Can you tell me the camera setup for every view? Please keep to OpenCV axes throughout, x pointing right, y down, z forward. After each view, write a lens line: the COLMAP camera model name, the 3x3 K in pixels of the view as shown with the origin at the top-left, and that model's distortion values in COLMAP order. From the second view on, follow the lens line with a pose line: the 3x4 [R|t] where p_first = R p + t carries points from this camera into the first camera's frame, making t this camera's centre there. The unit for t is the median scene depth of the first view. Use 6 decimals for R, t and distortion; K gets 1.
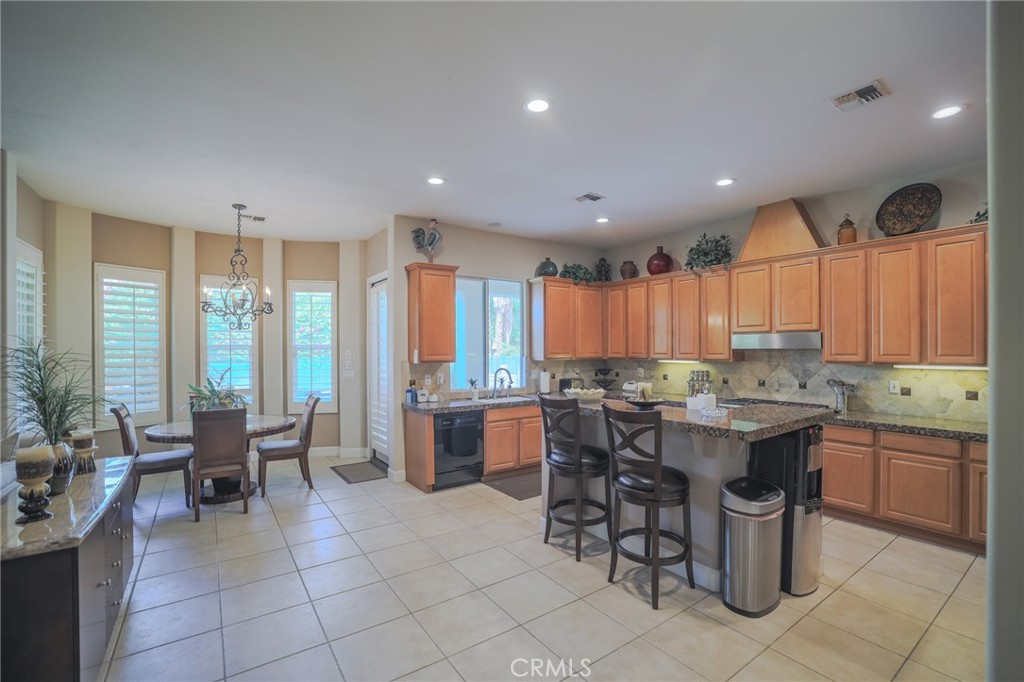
lens RADIAL K [[442.1, 0, 533.9], [0, 442.1, 351.0], [0, 0, 1]] dist [-0.013911, 0.000130]
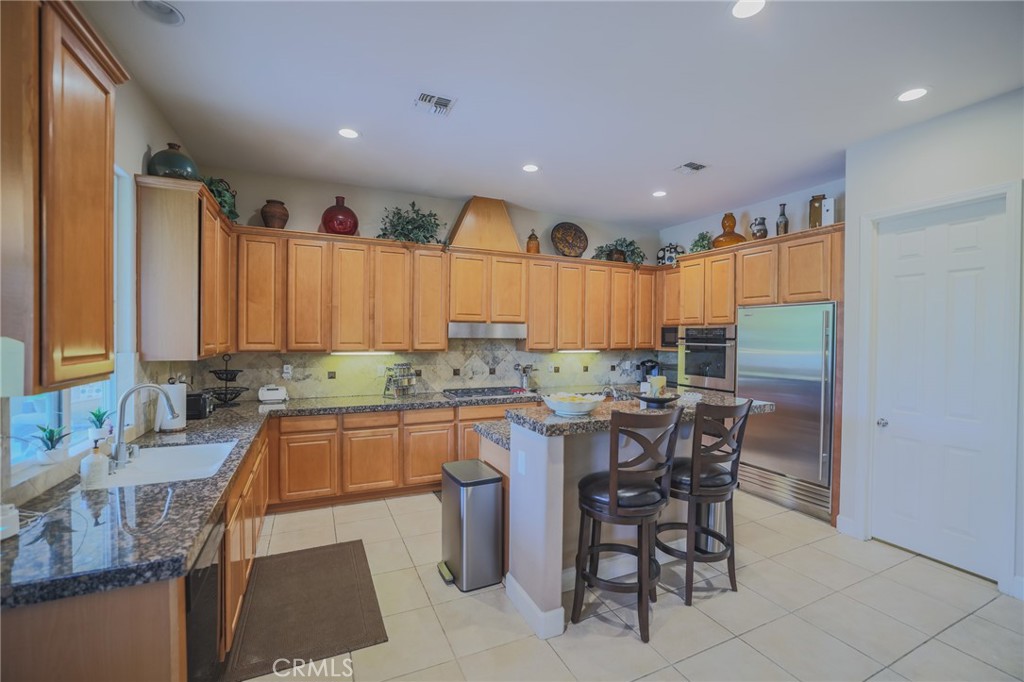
lens RADIAL K [[436.4, 0, 512.0], [0, 436.4, 341.0], [0, 0, 1]] dist [-0.024389, 0.000087]
pose [[0.209428, -0.000743, 0.977824, -0.429130], [-0.002191, 0.999997, 0.001229, 0.000604], [-0.977822, -0.002399, 0.209426, 0.689474]]
